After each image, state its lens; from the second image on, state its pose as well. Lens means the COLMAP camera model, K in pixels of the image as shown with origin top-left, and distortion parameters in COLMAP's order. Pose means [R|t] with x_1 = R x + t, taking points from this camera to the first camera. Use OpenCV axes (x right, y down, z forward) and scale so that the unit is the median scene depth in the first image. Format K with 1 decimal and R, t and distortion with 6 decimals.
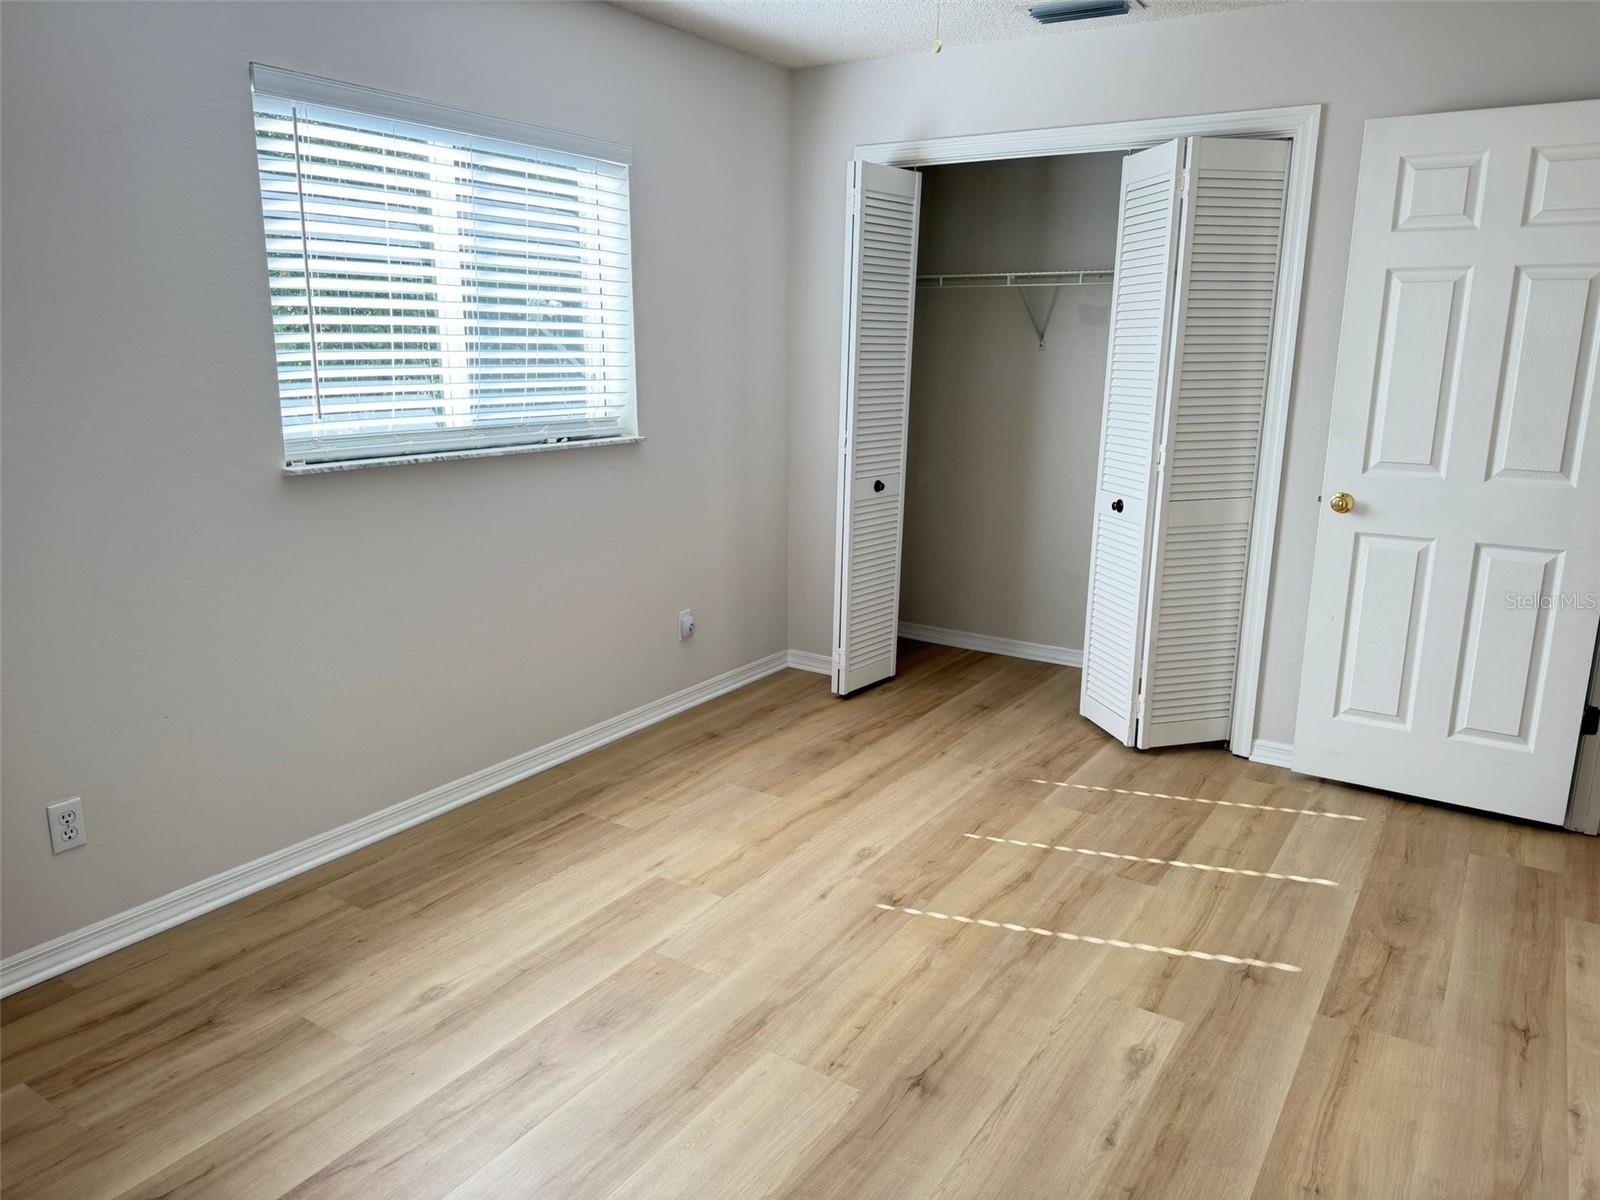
lens RADIAL K [[1112.1, 0, 804.5], [0, 1112.1, 600.7], [0, 0, 1]] dist [0.129597, -0.210977]
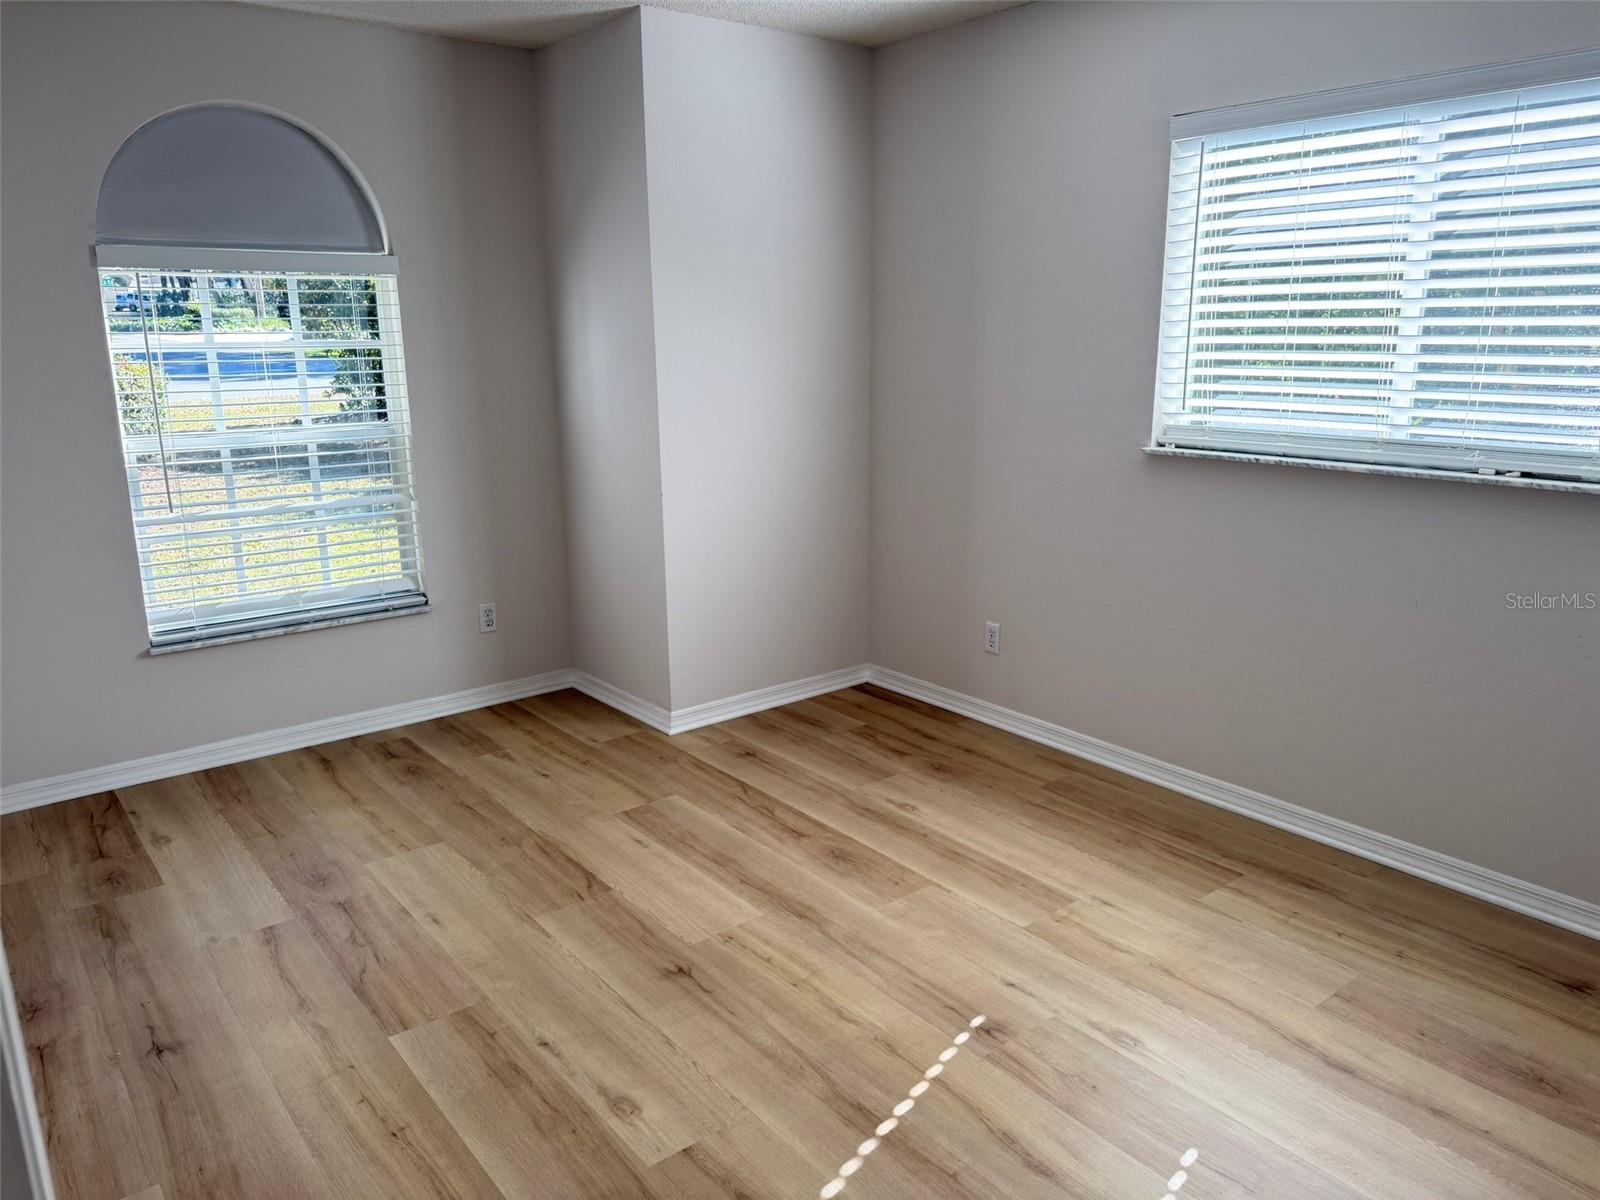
lens RADIAL K [[1123.8, 0, 808.5], [0, 1123.8, 590.5], [0, 0, 1]] dist [0.209254, -0.354429]
pose [[-0.311308, 0.205803, -0.927757, 0.846230], [-0.214569, 0.935835, 0.279594, -0.240617], [0.925769, 0.286108, -0.247173, 1.013708]]
